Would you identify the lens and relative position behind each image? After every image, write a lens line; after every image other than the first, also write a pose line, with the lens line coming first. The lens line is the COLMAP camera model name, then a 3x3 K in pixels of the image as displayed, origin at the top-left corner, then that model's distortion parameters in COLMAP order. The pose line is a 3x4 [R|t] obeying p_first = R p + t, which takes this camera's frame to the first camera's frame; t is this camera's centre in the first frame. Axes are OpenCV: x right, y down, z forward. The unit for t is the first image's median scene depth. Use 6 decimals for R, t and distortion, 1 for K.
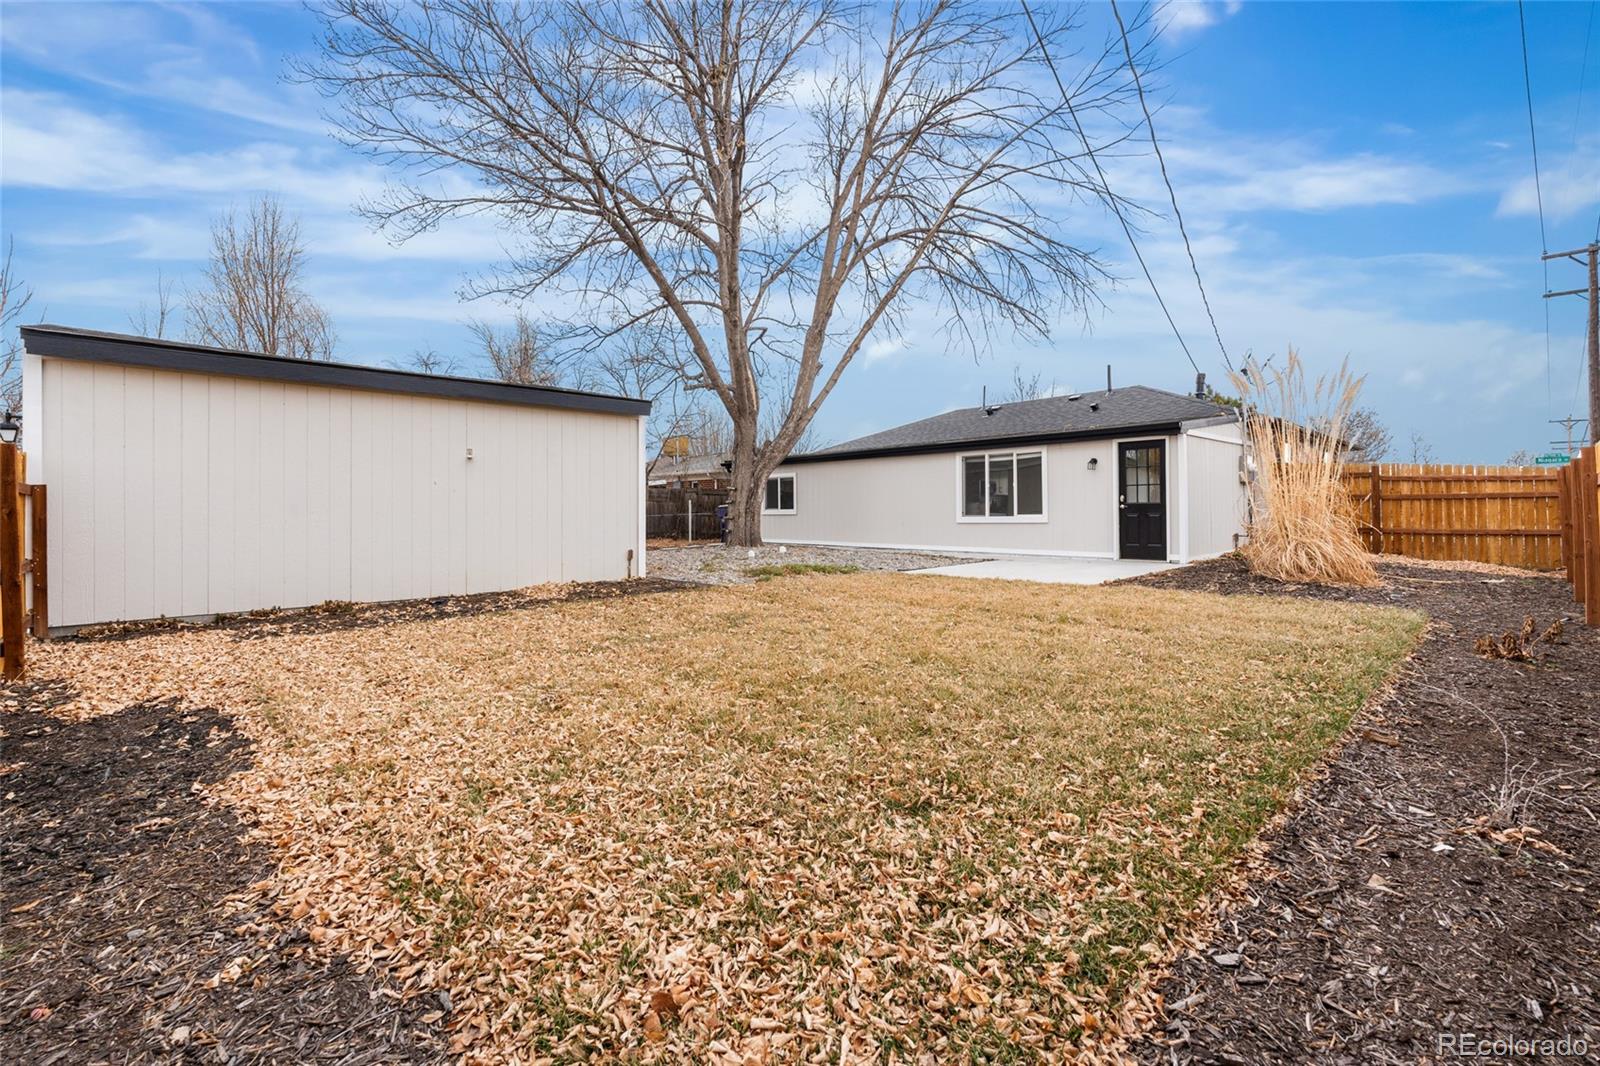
lens RADIAL K [[713.3, 0, 793.1], [0, 713.3, 497.8], [0, 0, 1]] dist [-0.005263, -0.000143]
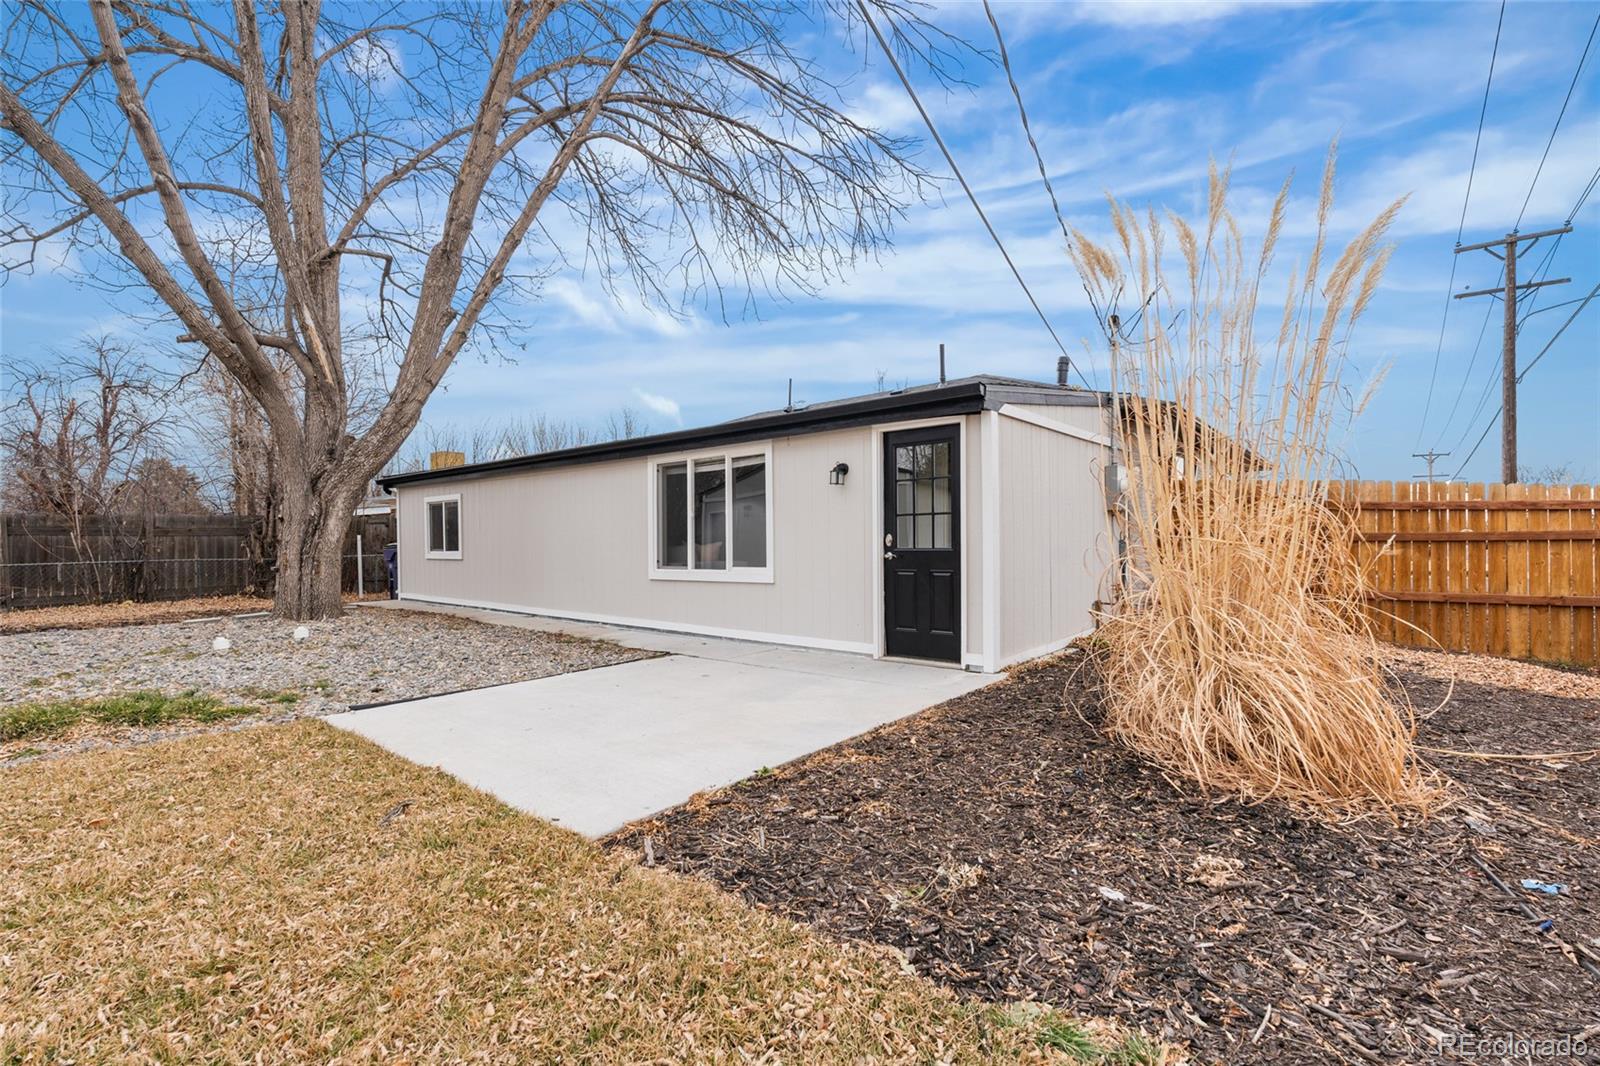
lens RADIAL K [[713.3, 0, 800.3], [0, 713.3, 539.2], [0, 0, 1]] dist [-0.005263, -0.000143]
pose [[0.991664, 0.000743, 0.128849, 0.329930], [-0.002700, 0.999884, 0.015021, -0.007400], [-0.128822, -0.015244, 0.991551, 0.490873]]
